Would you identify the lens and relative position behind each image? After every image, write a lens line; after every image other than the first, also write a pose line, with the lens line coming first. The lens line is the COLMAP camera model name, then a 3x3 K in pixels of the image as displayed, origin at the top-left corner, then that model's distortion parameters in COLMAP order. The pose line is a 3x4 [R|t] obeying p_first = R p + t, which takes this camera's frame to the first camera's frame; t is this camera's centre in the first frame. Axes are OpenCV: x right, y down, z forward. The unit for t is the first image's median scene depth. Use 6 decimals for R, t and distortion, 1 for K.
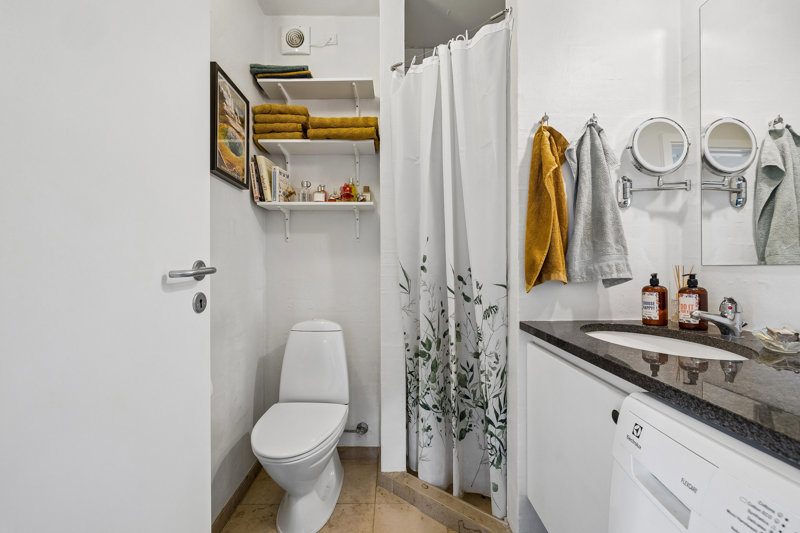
lens RADIAL K [[363.5, 0, 395.2], [0, 363.5, 268.9], [0, 0, 1]] dist [-0.001847, 0.003044]
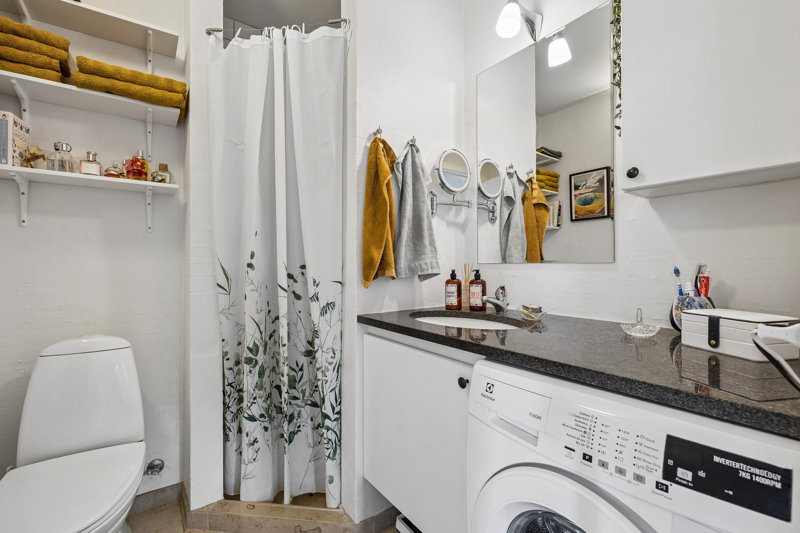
lens RADIAL K [[363.5, 0, 400.1], [0, 363.5, 265.1], [0, 0, 1]] dist [-0.001847, 0.003044]
pose [[0.810989, 0.000733, 0.585060, -0.166705], [0.001820, 0.999991, -0.003775, 0.001308], [-0.585058, 0.004126, 0.810981, 0.053080]]
